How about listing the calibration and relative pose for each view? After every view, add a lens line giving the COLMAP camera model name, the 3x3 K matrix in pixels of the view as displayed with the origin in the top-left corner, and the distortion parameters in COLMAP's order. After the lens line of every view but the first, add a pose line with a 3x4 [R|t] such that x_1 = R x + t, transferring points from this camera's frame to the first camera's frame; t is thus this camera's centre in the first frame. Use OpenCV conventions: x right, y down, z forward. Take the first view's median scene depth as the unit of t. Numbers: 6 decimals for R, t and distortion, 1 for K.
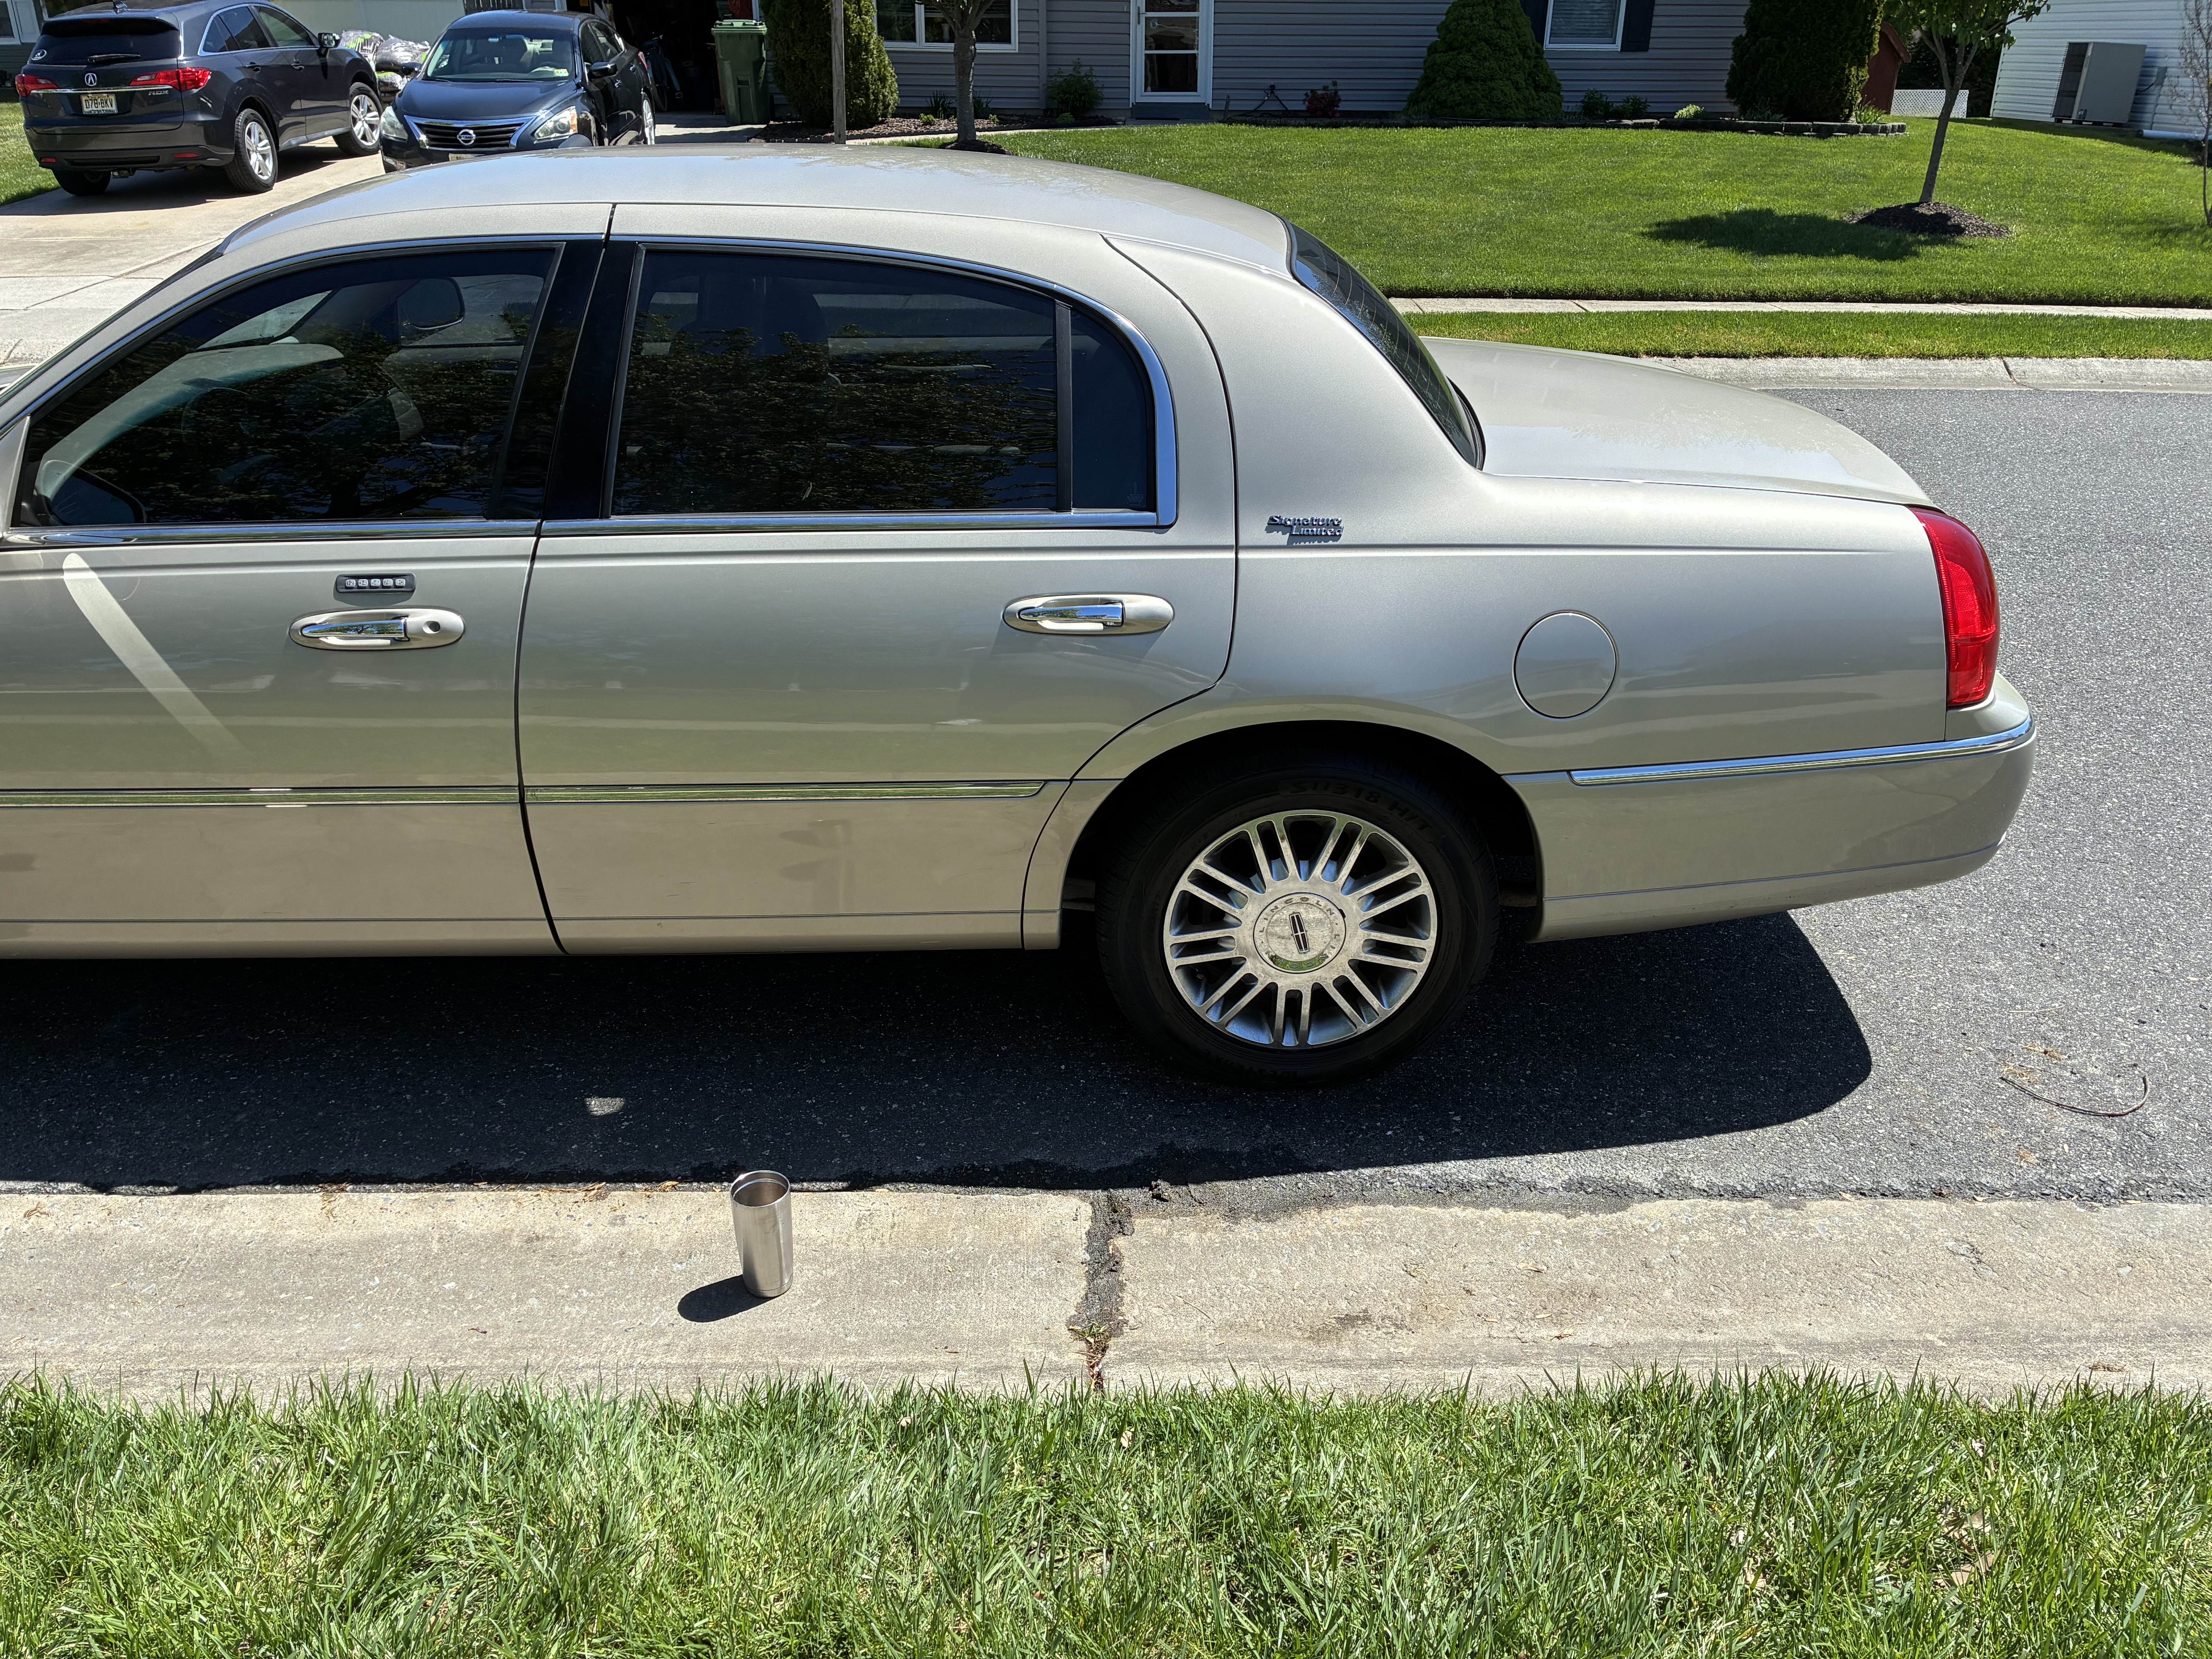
lens RADIAL K [[1663.4, 0, 1120.7], [0, 1663.4, 848.2], [0, 0, 1]] dist [0.089188, -0.125843]
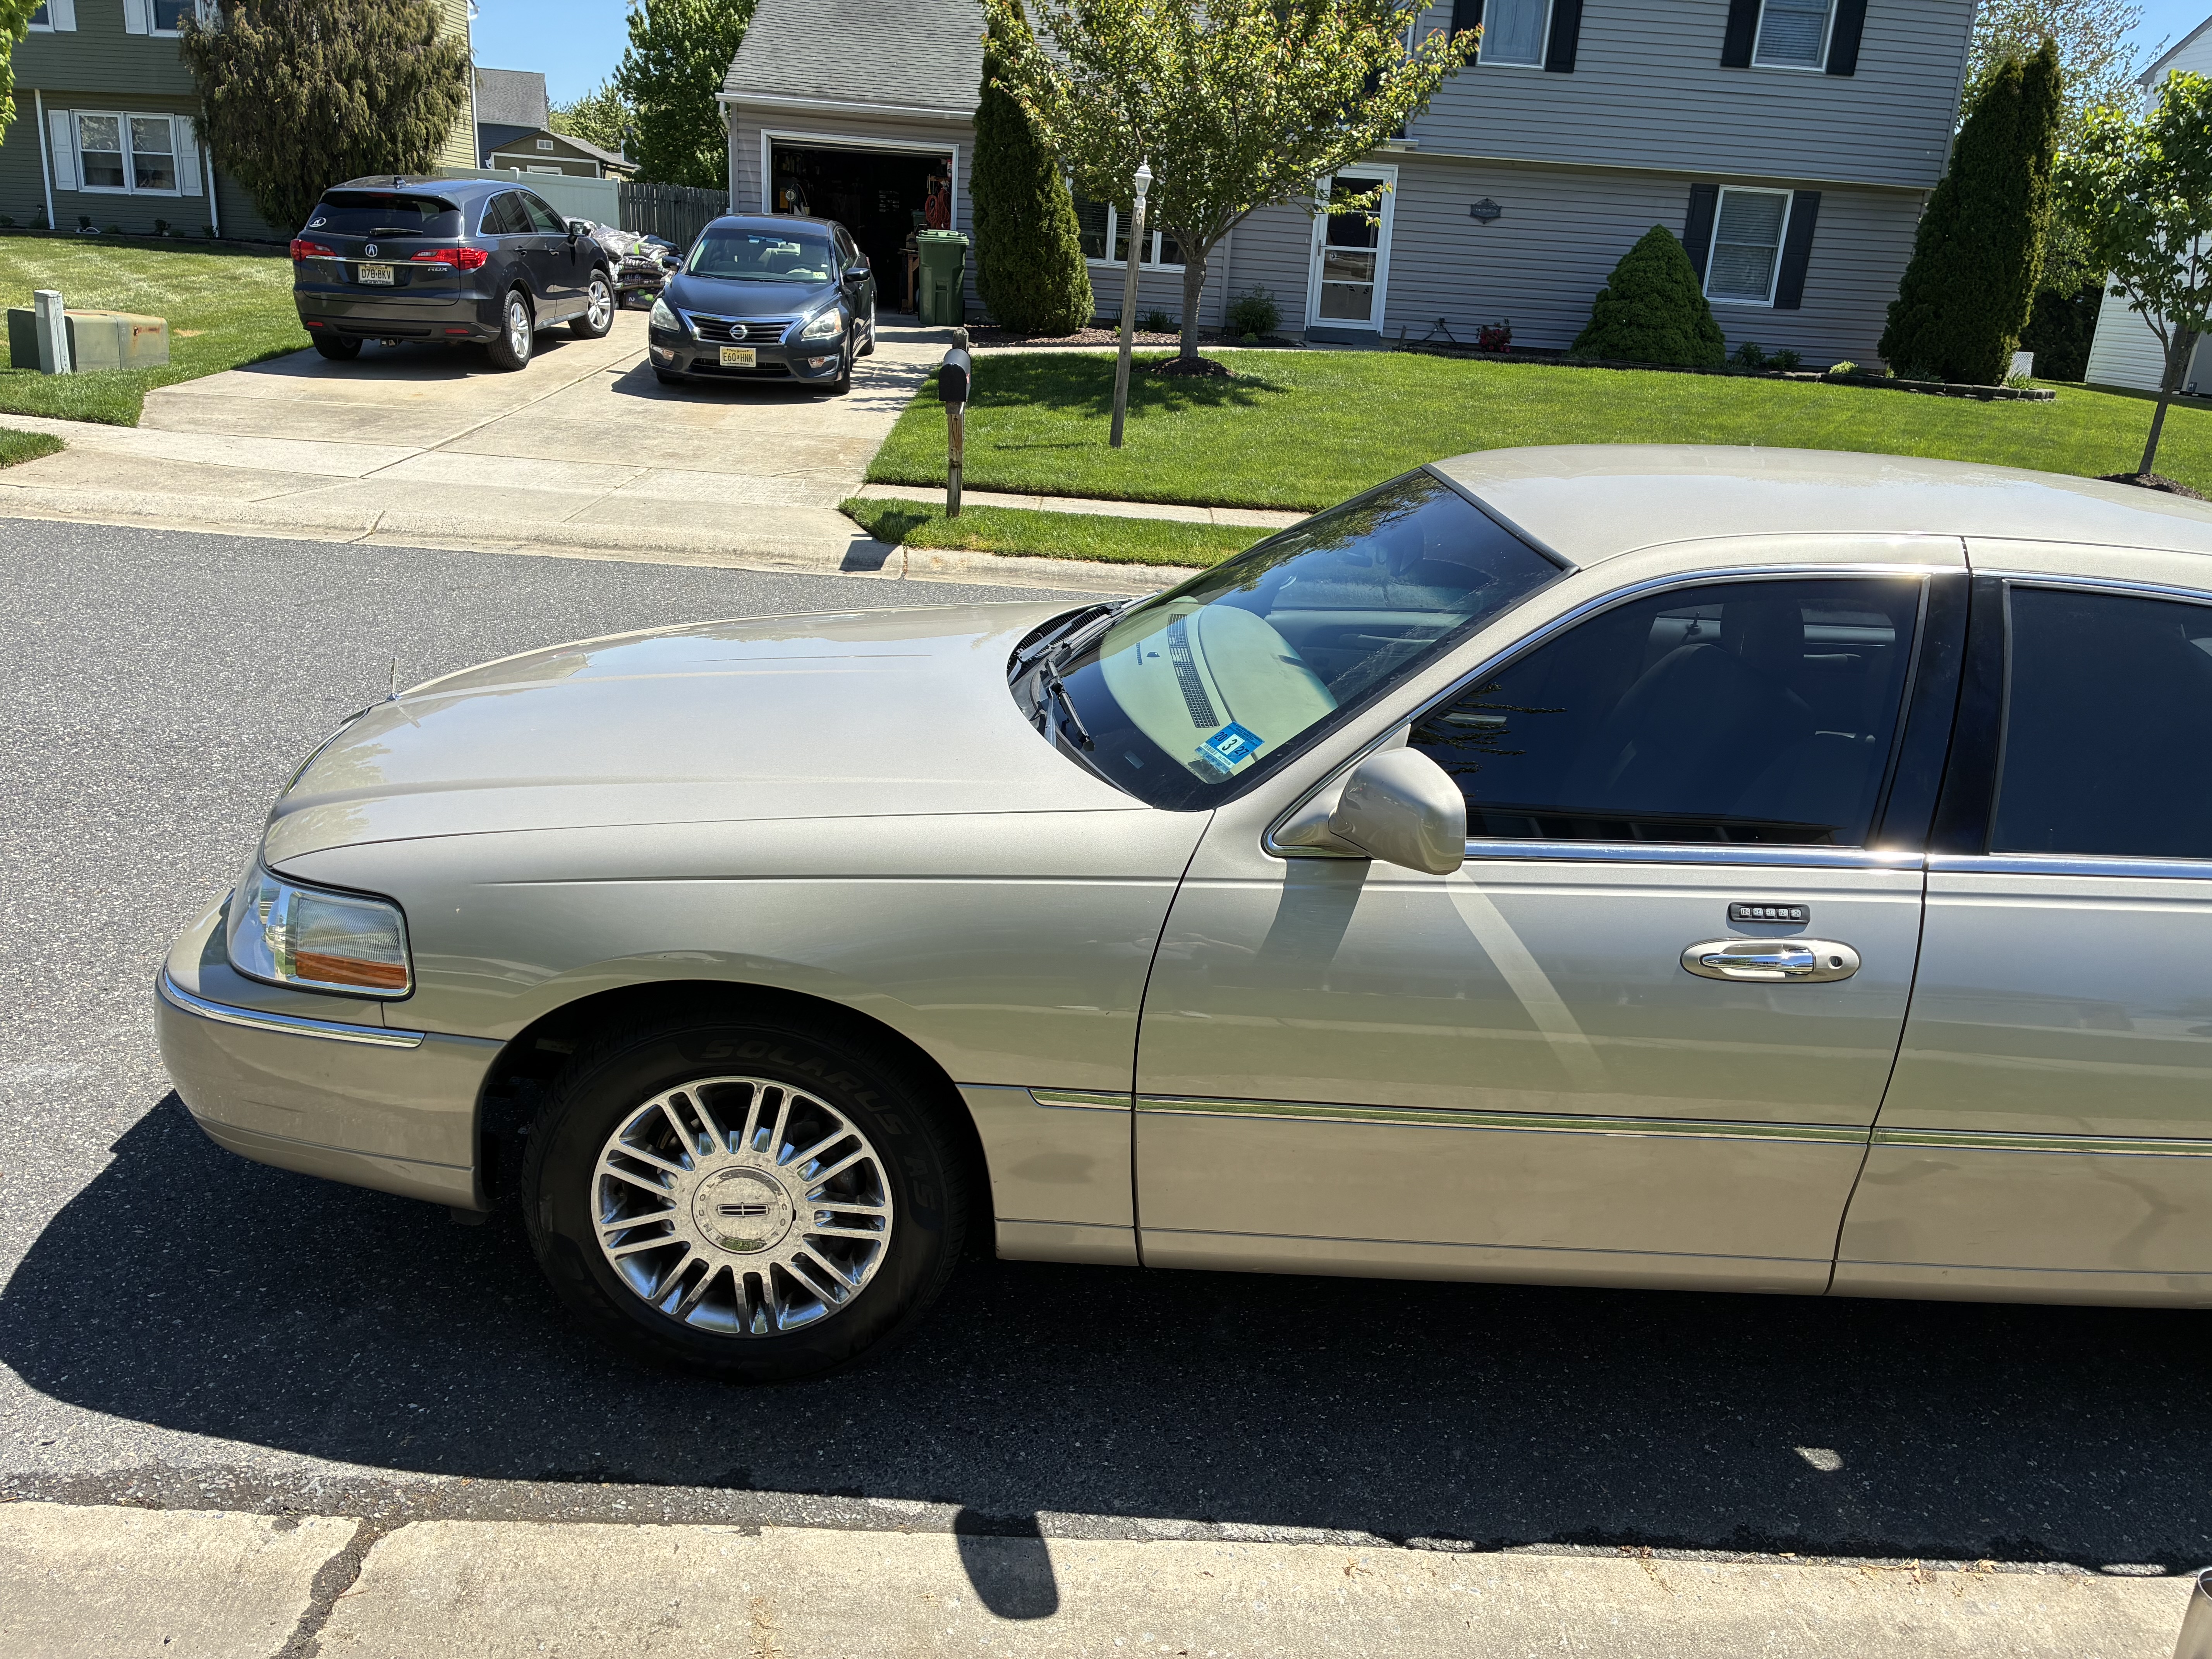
lens RADIAL K [[1690.4, 0, 1111.4], [0, 1690.4, 826.1], [0, 0, 1]] dist [0.004623, 0.014794]
pose [[0.998395, 0.053017, 0.019901, -0.141044], [-0.050350, 0.991913, -0.116504, -0.012483], [-0.025917, 0.115315, 0.992991, 0.006732]]
